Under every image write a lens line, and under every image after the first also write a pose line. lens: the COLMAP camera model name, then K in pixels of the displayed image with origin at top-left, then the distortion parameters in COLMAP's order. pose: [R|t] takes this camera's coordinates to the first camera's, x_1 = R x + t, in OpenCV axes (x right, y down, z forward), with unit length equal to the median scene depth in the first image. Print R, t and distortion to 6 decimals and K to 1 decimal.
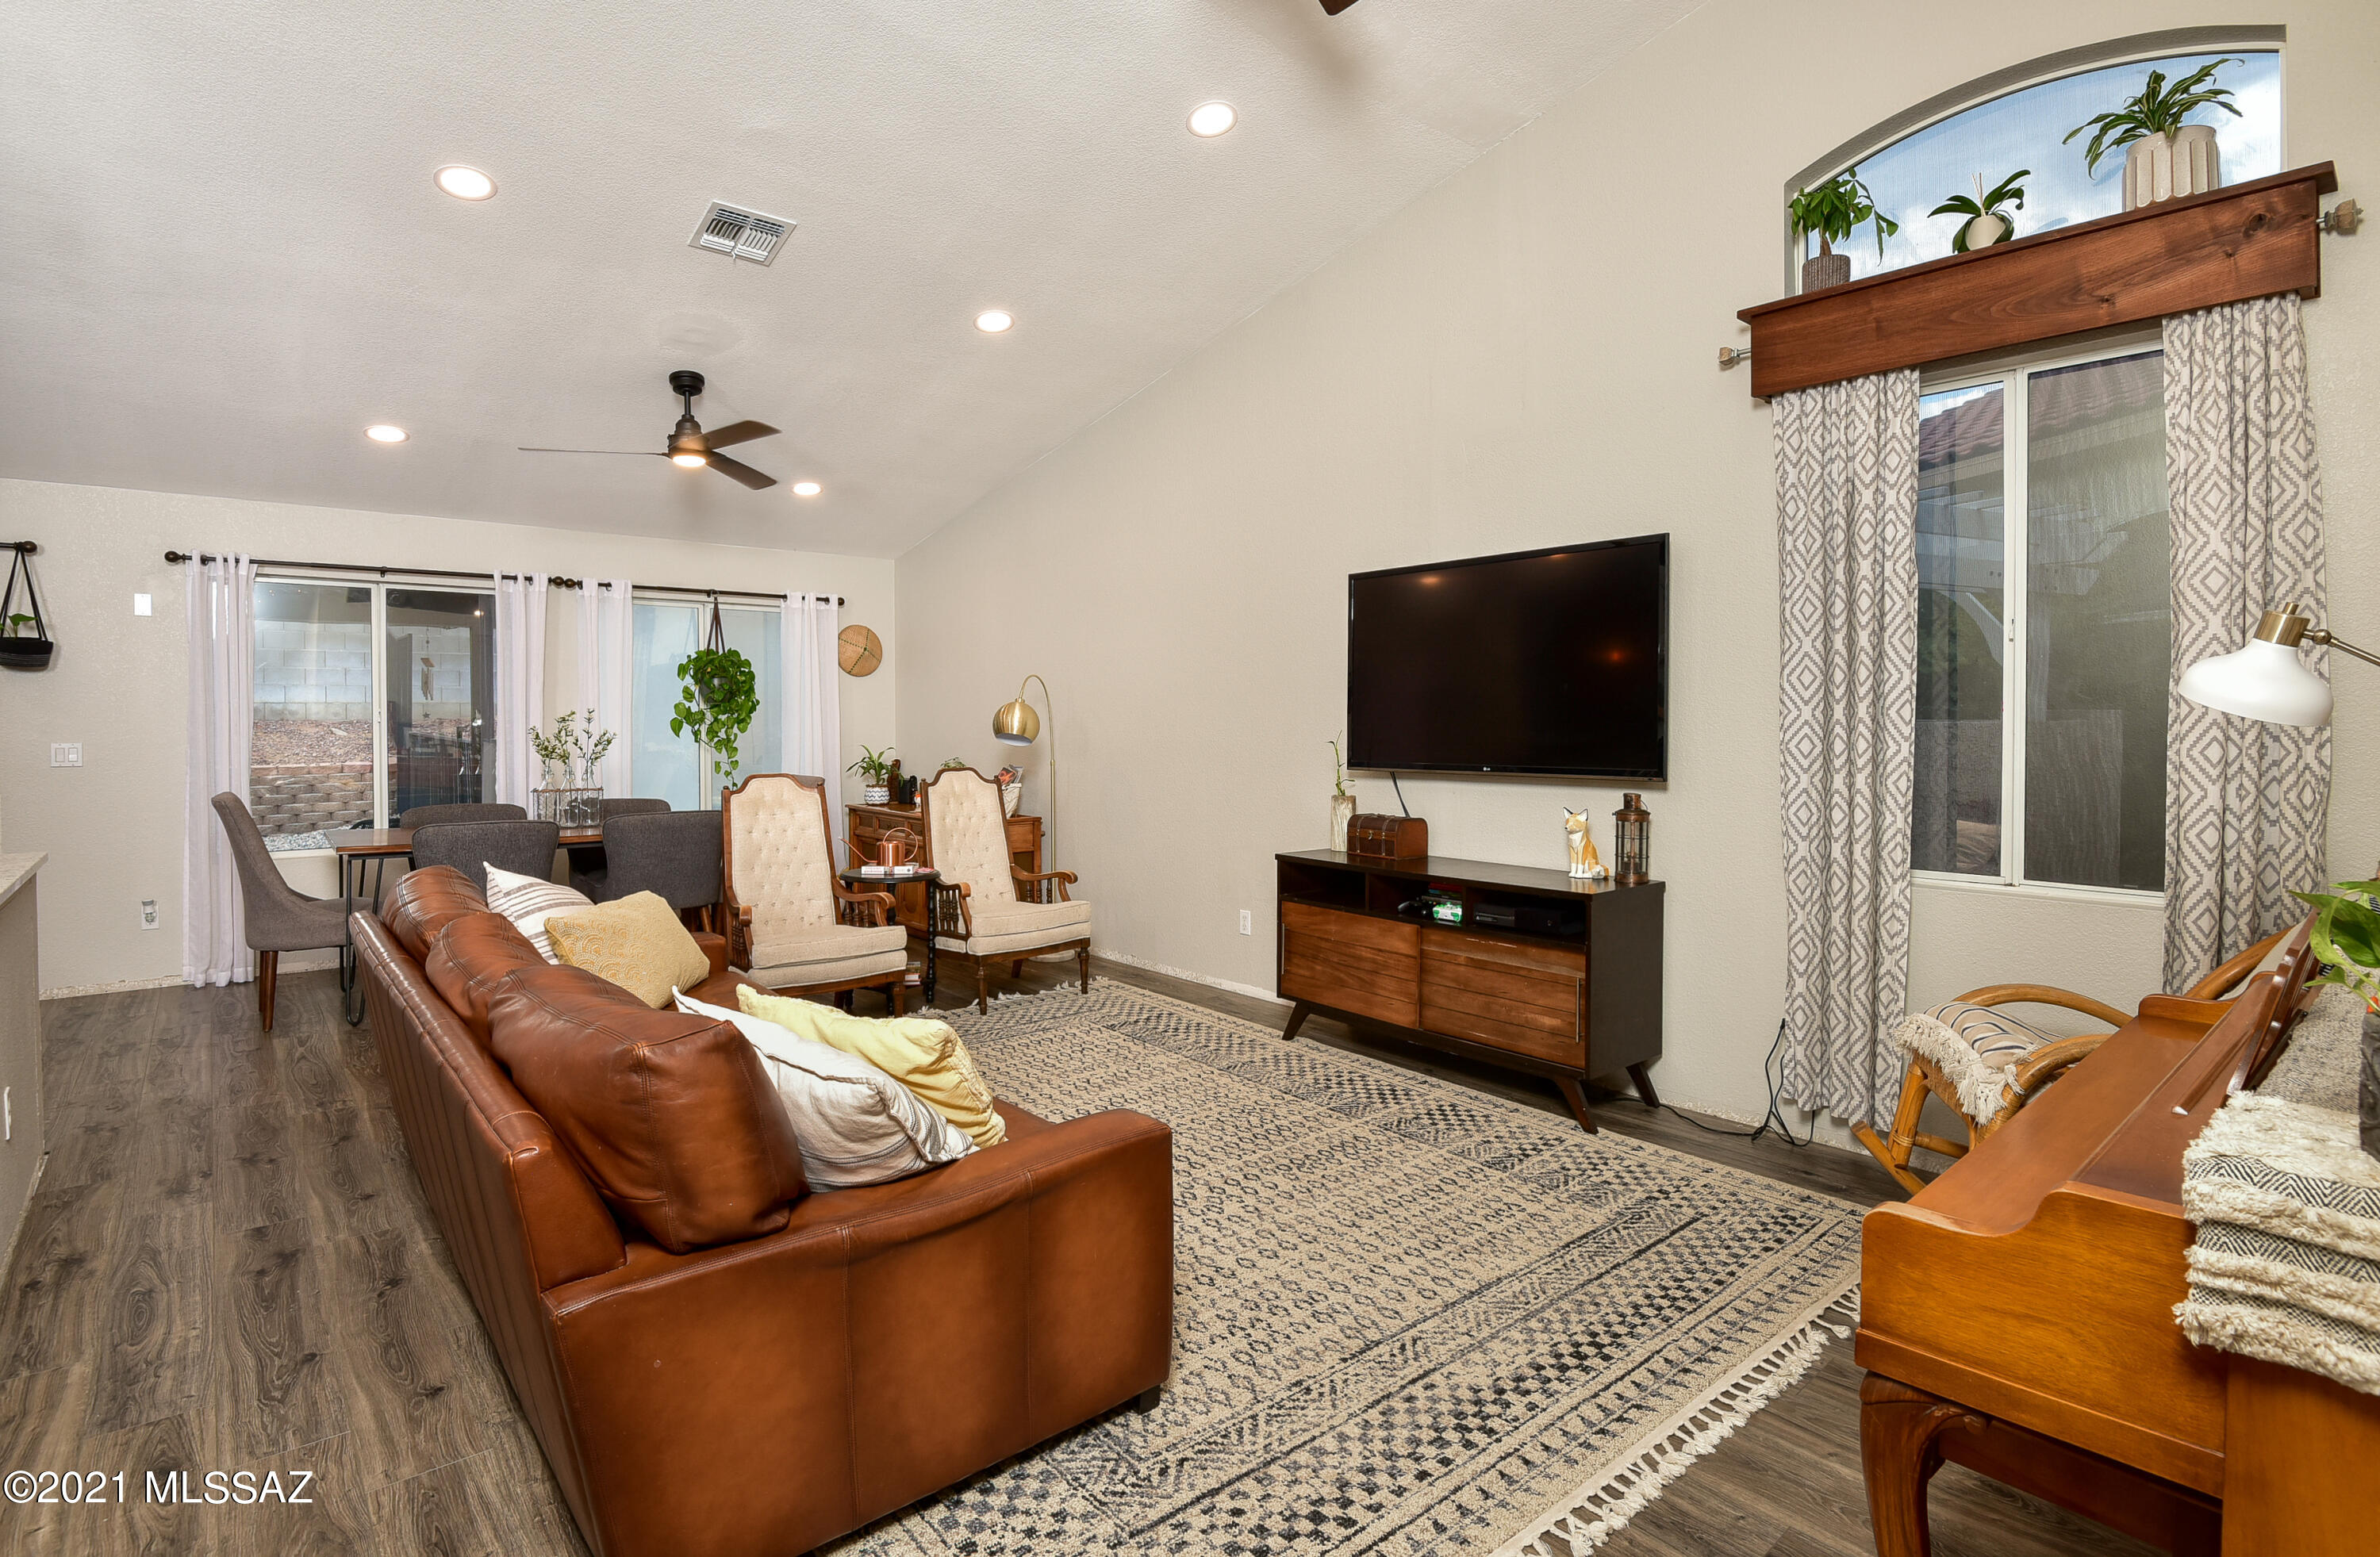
lens RADIAL K [[1158.6, 0, 1213.5], [0, 1158.6, 742.5], [0, 0, 1]] dist [-0.015532, -0.000540]
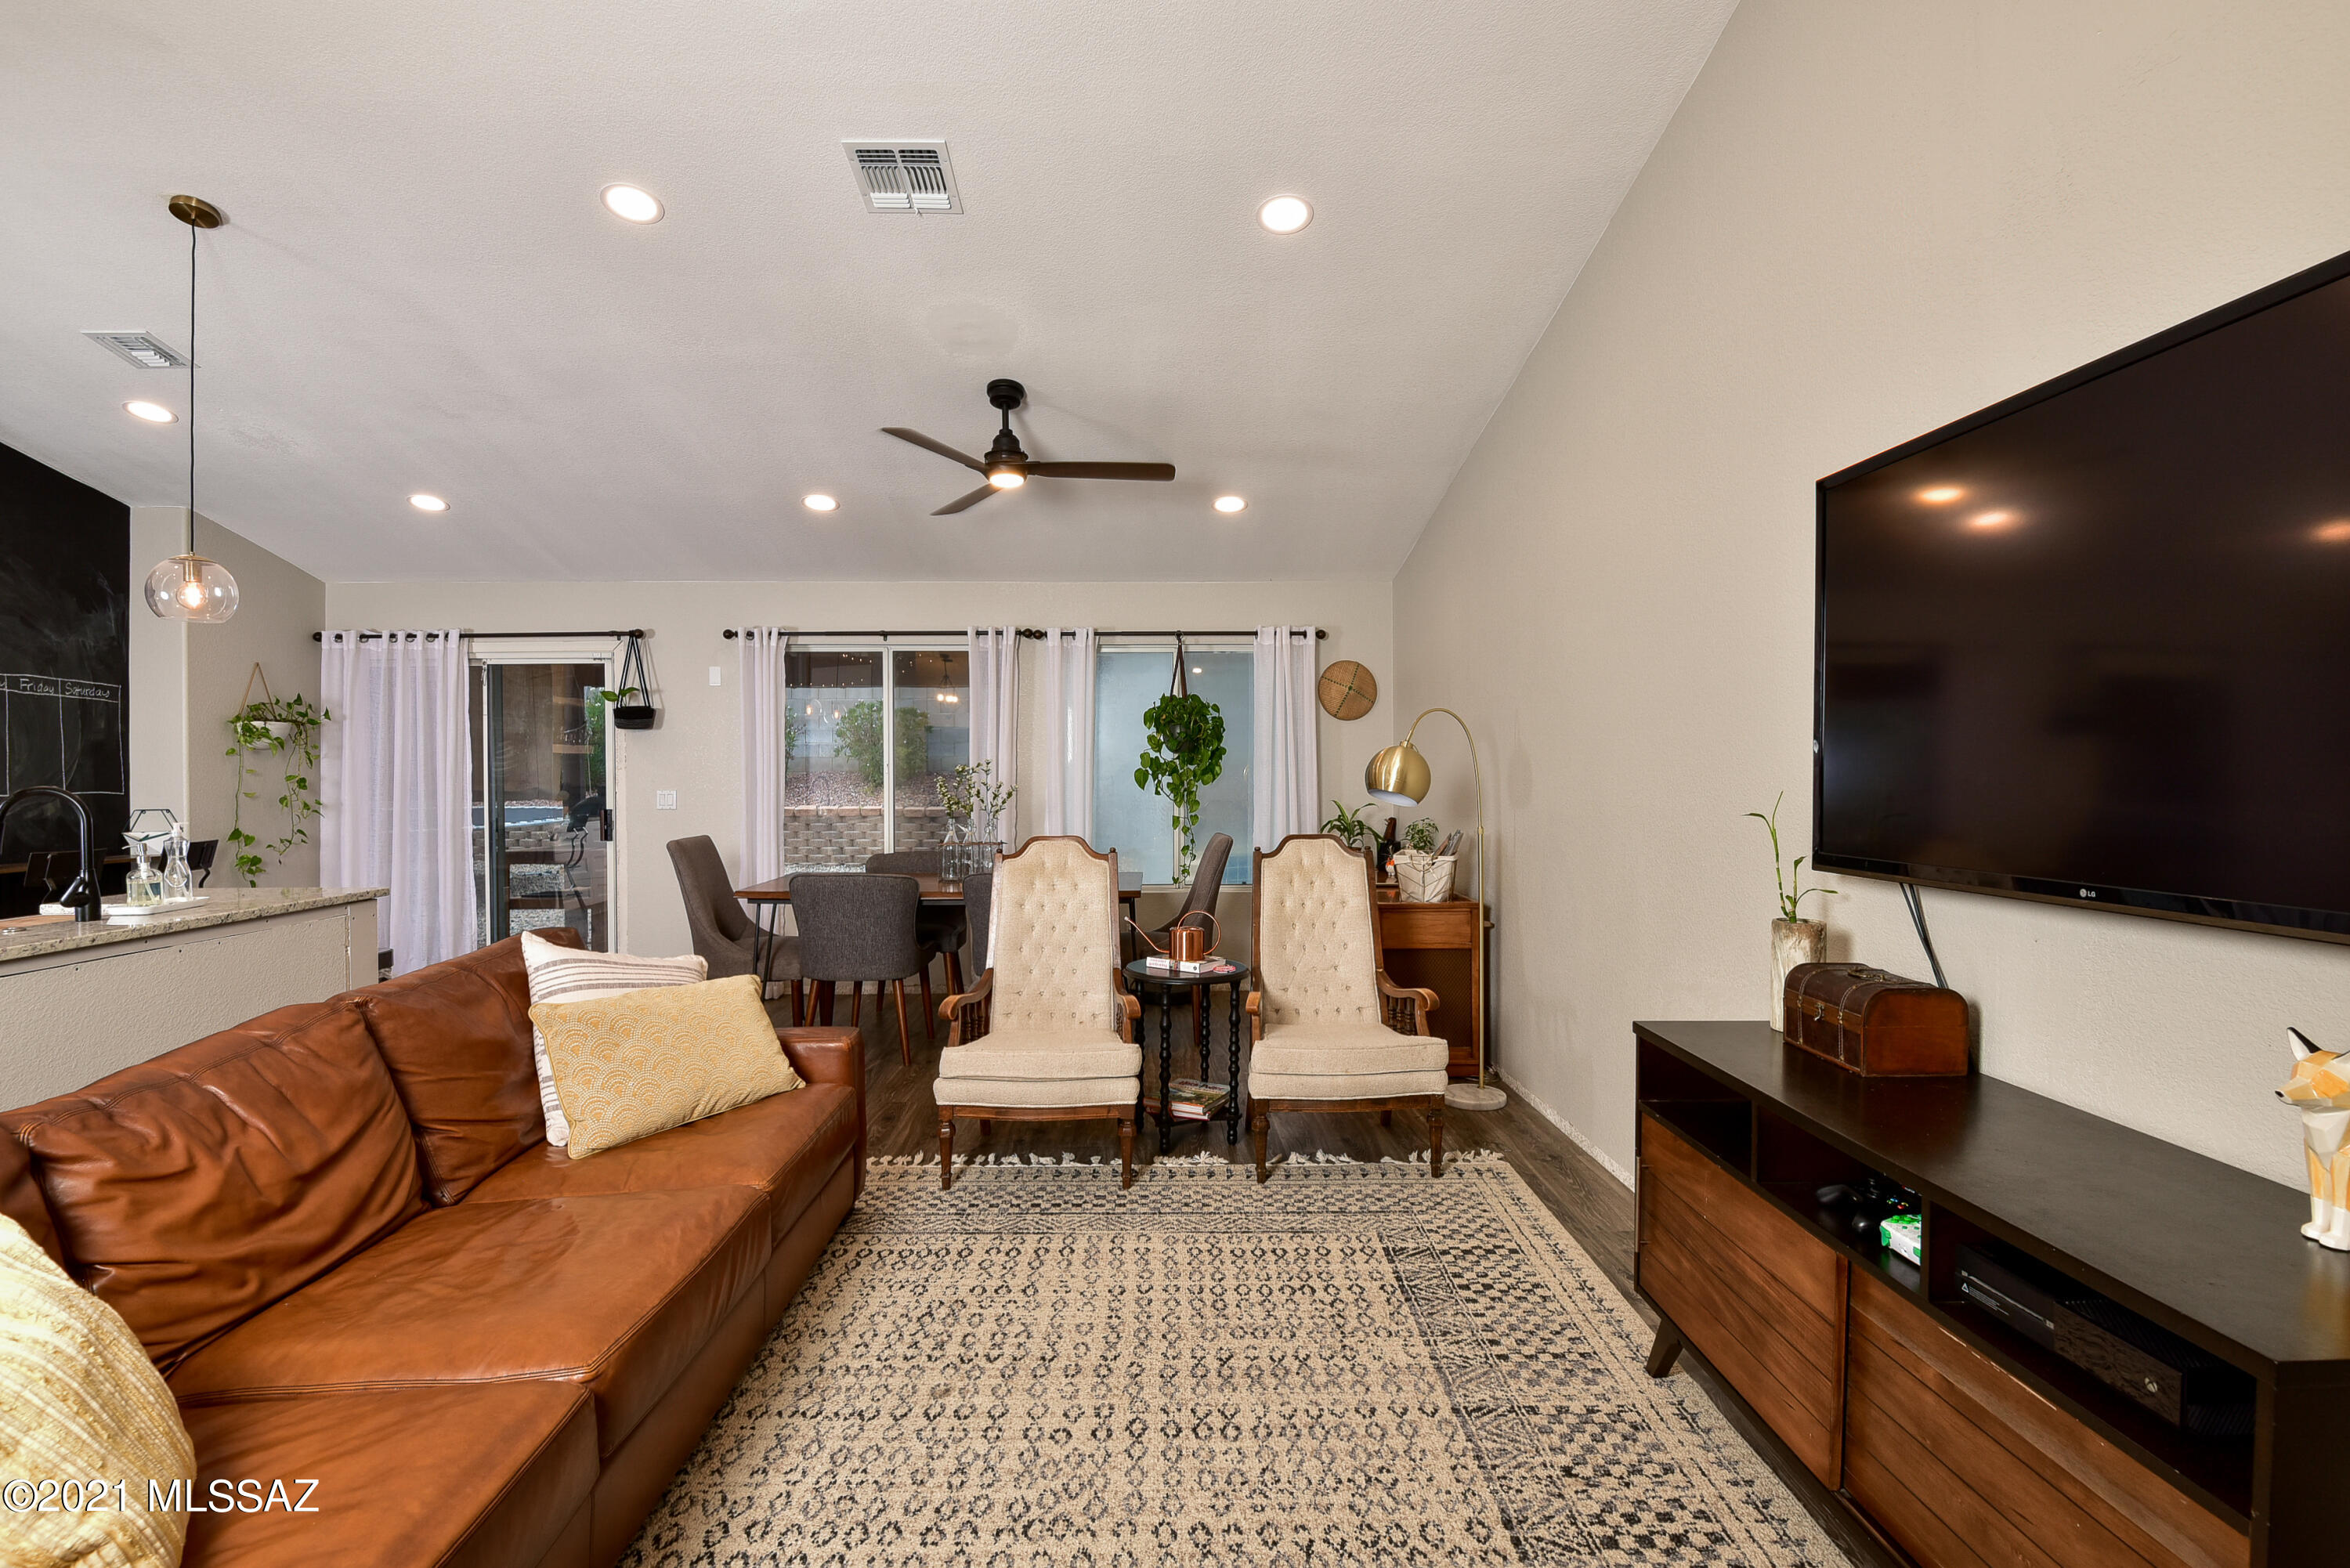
lens RADIAL K [[1123.0, 0, 1181.2], [0, 1123.0, 781.1], [0, 0, 1]] dist [-0.019553, -0.004200]
pose [[0.765321, 0.005139, -0.643629, 0.219192], [-0.011526, 0.999917, -0.005721, -0.009321], [0.643546, 0.011796, 0.765317, 0.456175]]
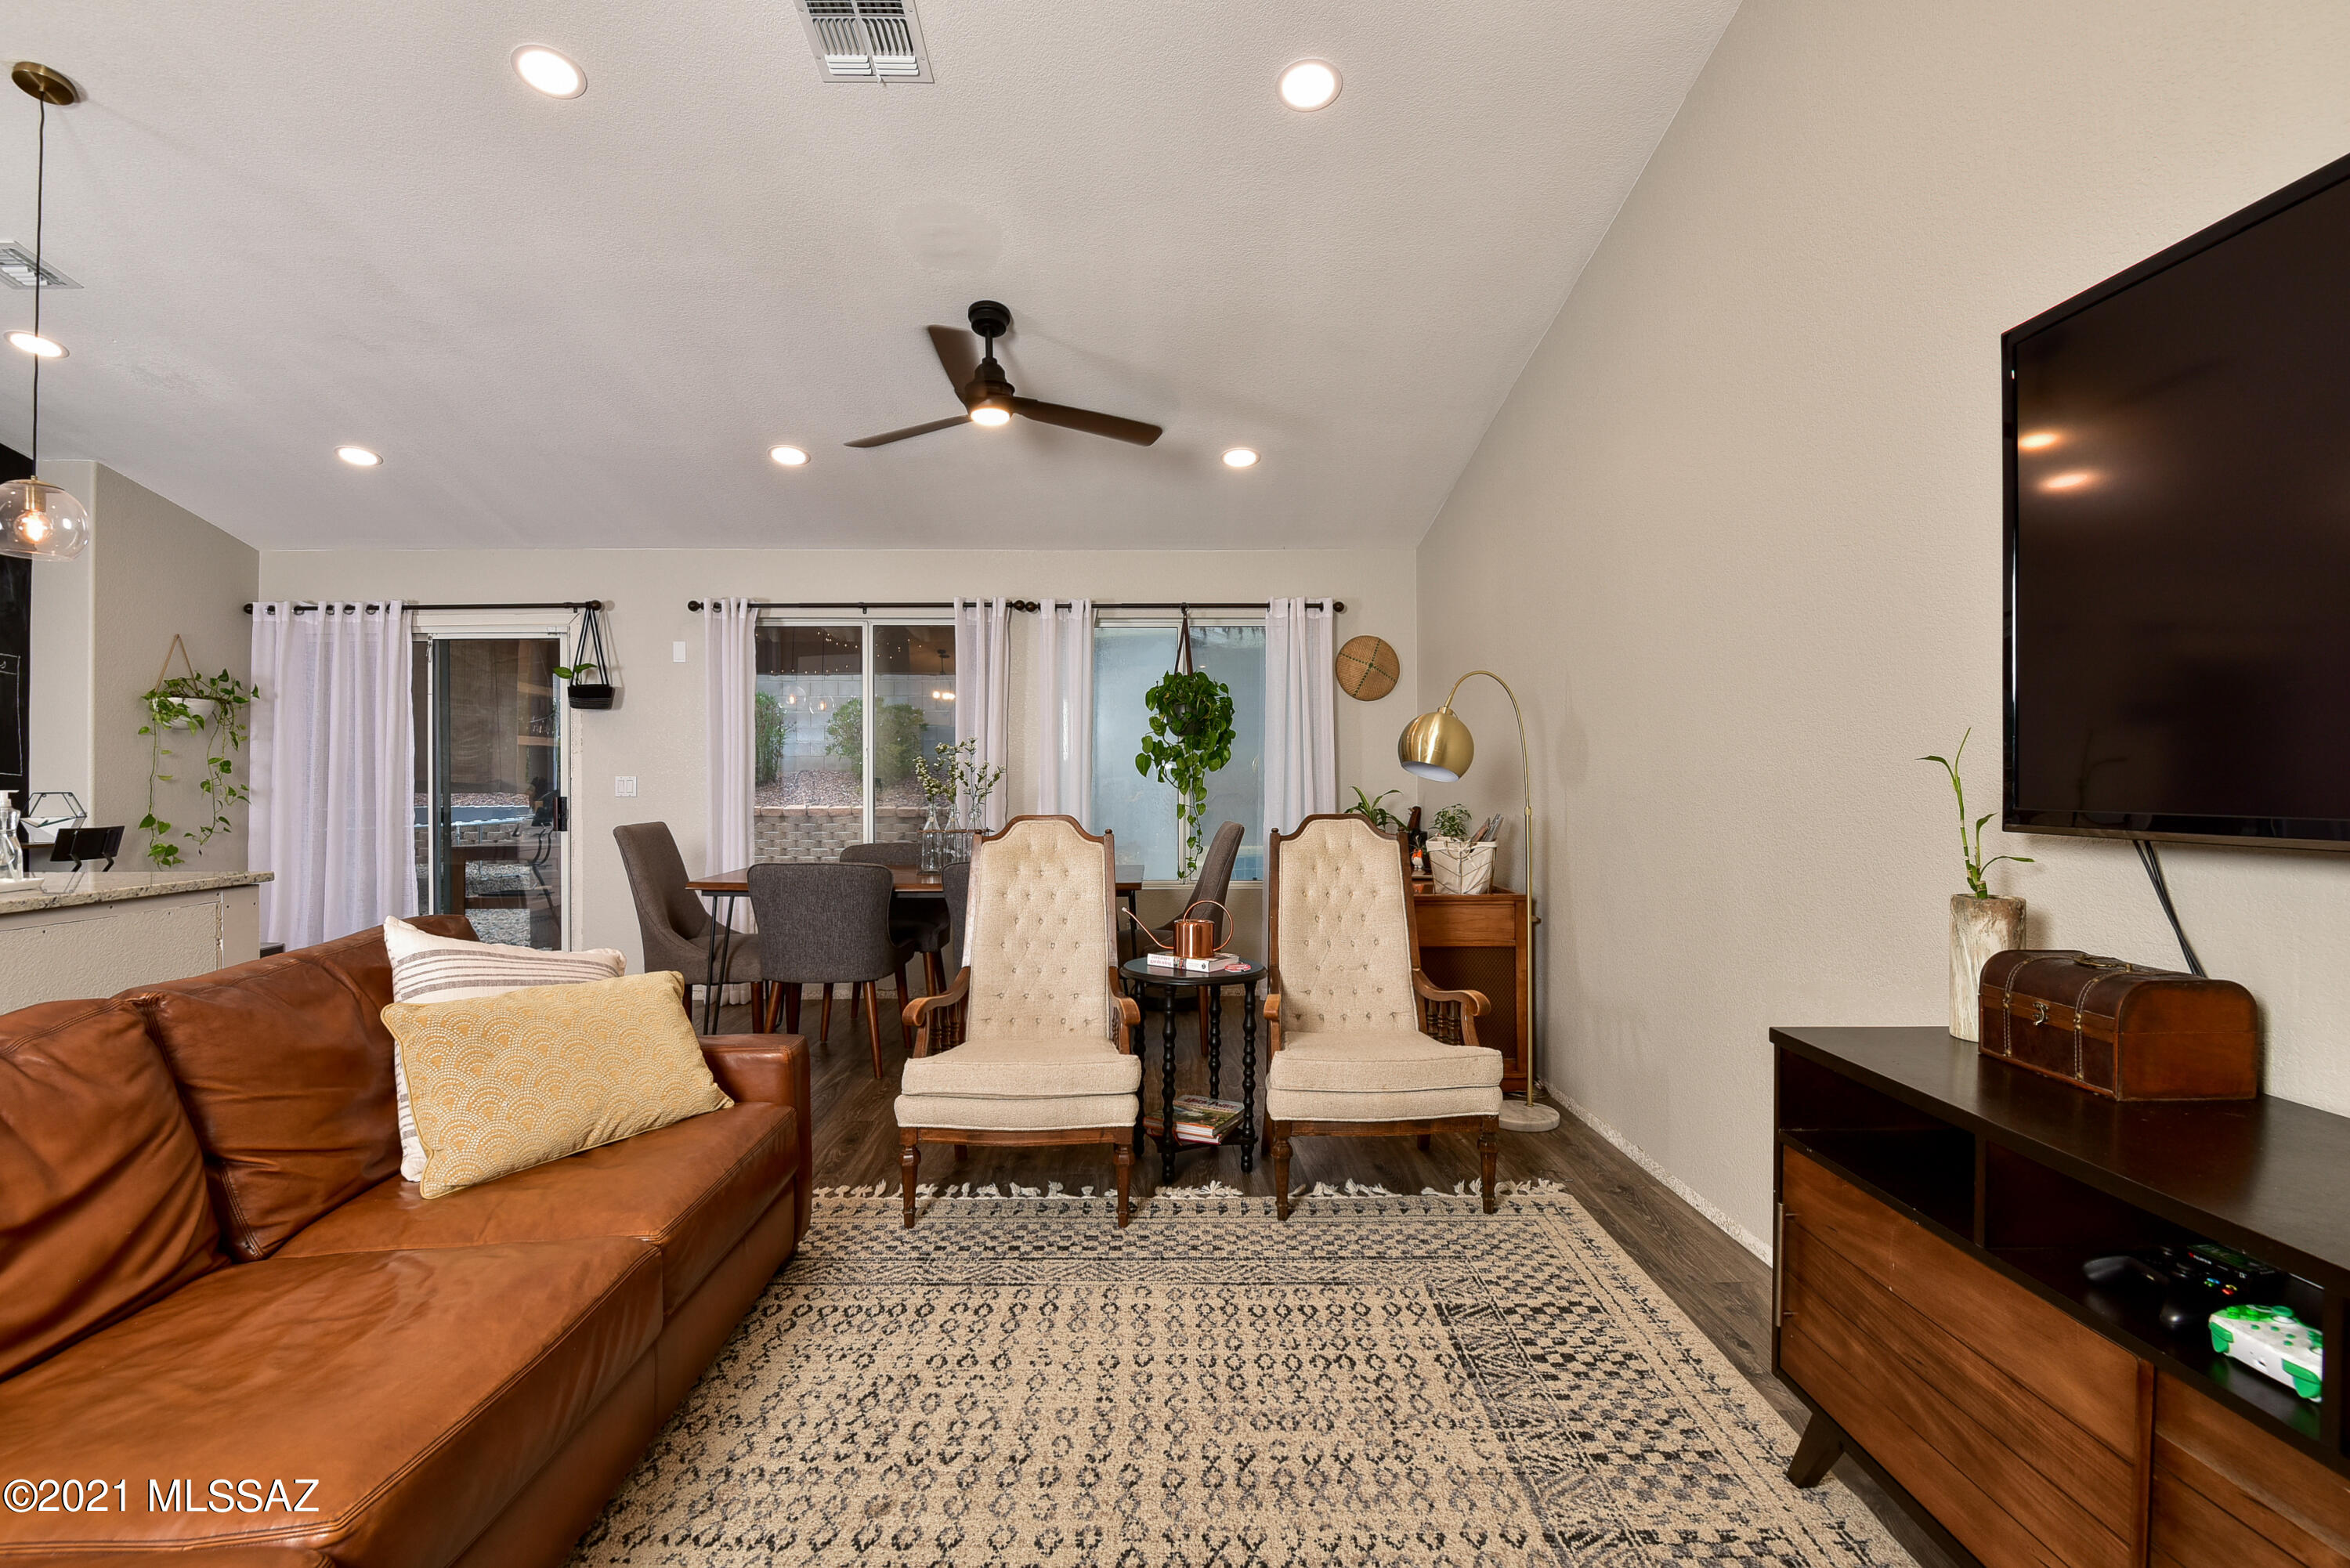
lens RADIAL K [[1123.0, 0, 1179.3], [0, 1123.0, 775.9], [0, 0, 1]] dist [-0.019553, -0.004200]
pose [[0.762050, -0.002610, -0.647513, 0.147305], [-0.011824, 0.999769, -0.017946, 0.014828], [0.647410, 0.021332, 0.761843, 0.539705]]
